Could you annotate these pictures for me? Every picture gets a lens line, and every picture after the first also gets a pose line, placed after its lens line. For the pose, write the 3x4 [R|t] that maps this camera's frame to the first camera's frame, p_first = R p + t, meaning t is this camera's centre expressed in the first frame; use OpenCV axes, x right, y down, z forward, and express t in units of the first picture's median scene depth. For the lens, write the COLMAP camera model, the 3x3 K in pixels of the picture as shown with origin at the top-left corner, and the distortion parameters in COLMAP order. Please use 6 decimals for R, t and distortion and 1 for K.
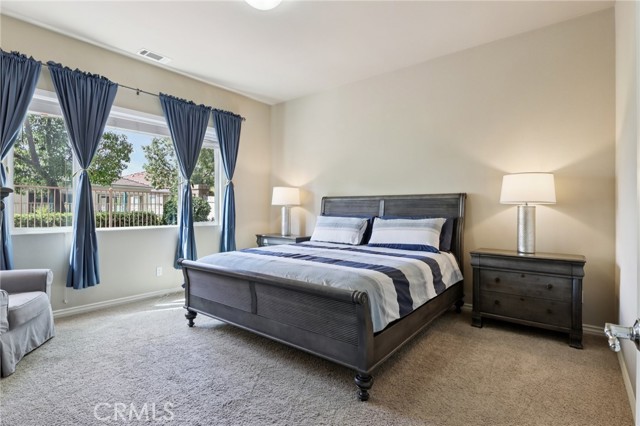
lens RADIAL K [[328.2, 0, 318.6], [0, 328.2, 210.3], [0, 0, 1]] dist [0.001320, -0.000968]
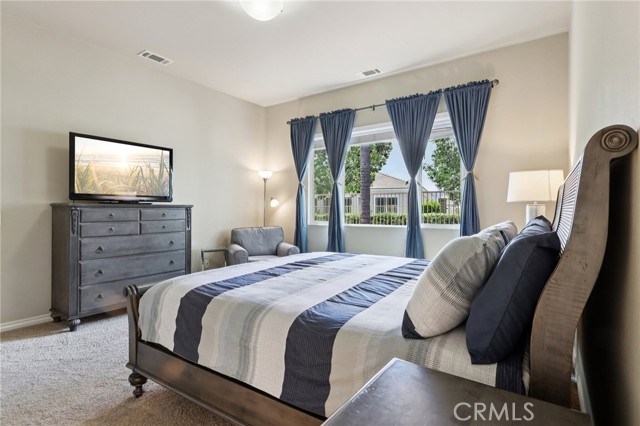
lens RADIAL K [[328.2, 0, 318.6], [0, 328.2, 210.3], [0, 0, 1]] dist [0.001320, -0.000968]
pose [[0.057721, -0.000725, -0.998333, 0.468798], [0.001012, 0.999999, -0.000667, -0.000216], [0.998332, -0.000972, 0.057722, 0.590460]]
